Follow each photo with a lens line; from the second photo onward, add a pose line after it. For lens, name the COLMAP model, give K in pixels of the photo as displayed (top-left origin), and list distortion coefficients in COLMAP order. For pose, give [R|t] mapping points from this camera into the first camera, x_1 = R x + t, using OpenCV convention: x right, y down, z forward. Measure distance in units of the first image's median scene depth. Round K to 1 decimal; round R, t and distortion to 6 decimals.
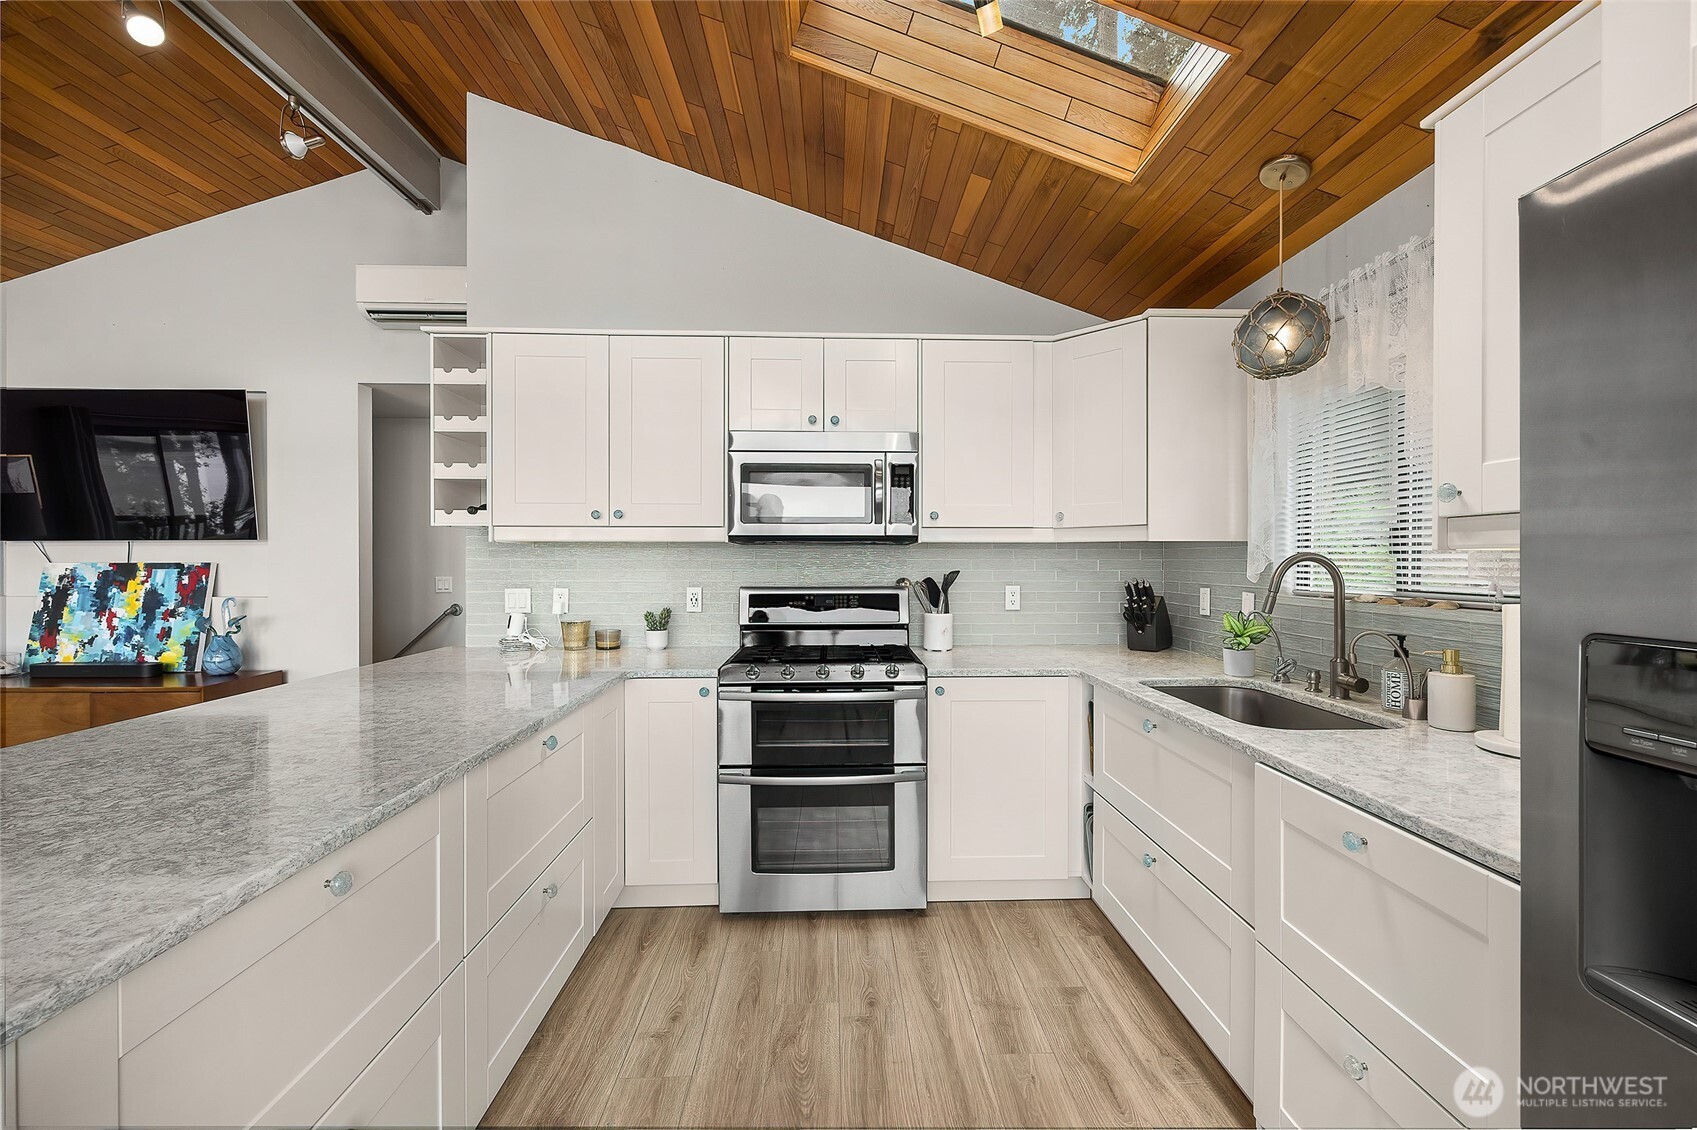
lens RADIAL K [[678.1, 0, 851.3], [0, 678.1, 569.5], [0, 0, 1]] dist [-0.000153, -0.000125]
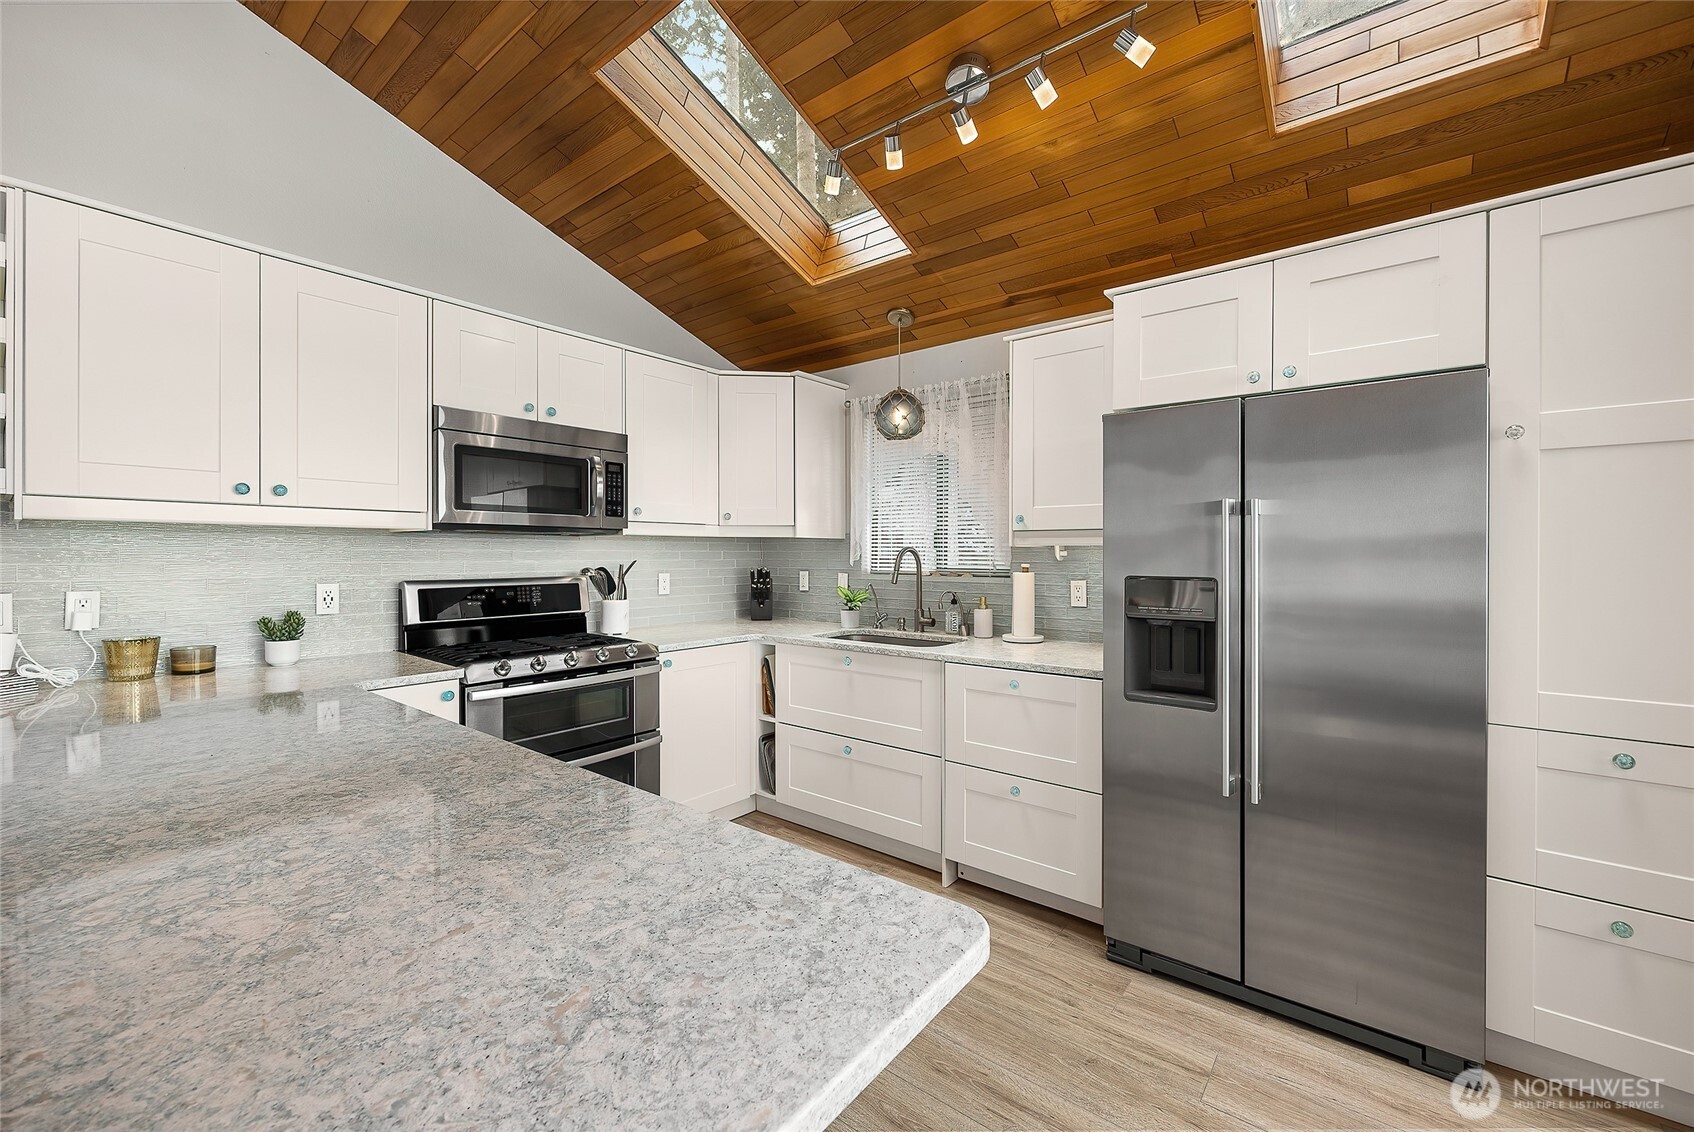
lens RADIAL K [[690.9, 0, 847.0], [0, 690.9, 566.0], [0, 0, 1]] dist [-0.000361, -0.000177]
pose [[0.652806, -0.013716, 0.757401, -0.566125], [0.009184, 0.999906, 0.010192, 0.002966], [-0.757469, 0.000303, 0.652871, -0.002958]]
